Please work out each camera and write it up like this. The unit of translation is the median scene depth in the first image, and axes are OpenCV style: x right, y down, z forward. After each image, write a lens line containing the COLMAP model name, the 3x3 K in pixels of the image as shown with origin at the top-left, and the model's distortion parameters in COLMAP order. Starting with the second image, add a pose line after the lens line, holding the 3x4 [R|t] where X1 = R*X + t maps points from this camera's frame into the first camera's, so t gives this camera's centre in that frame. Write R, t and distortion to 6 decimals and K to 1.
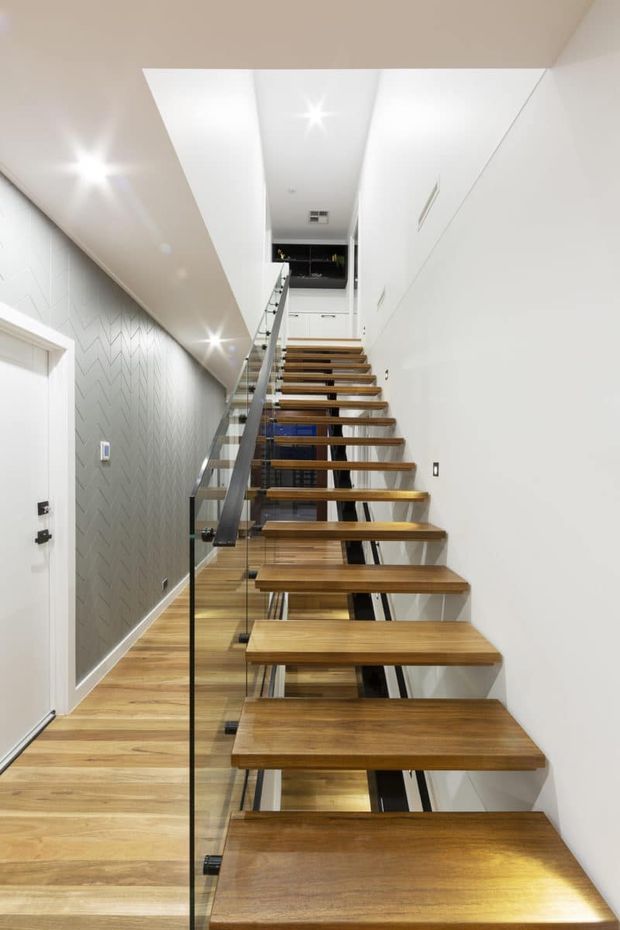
lens RADIAL K [[371.2, 0, 307.6], [0, 371.2, 462.7], [0, 0, 1]] dist [0.001188, -0.000937]
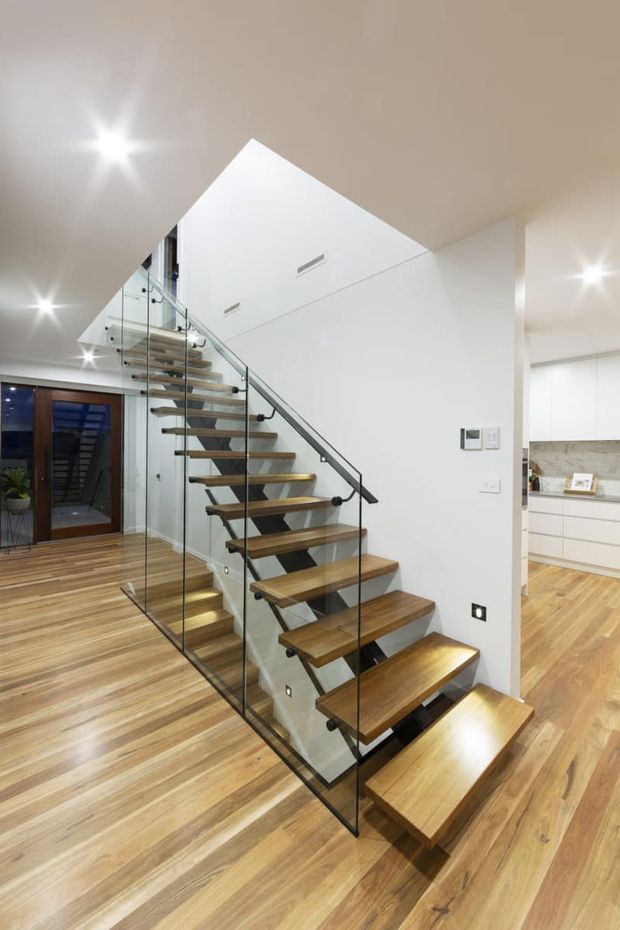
lens RADIAL K [[371.2, 0, 310.8], [0, 371.2, 457.6], [0, 0, 1]] dist [0.001188, -0.000937]
pose [[0.755837, -0.012125, 0.654647, -0.712187], [0.002473, 0.999874, 0.015663, -0.001802], [-0.654755, -0.010220, 0.755772, -0.026650]]
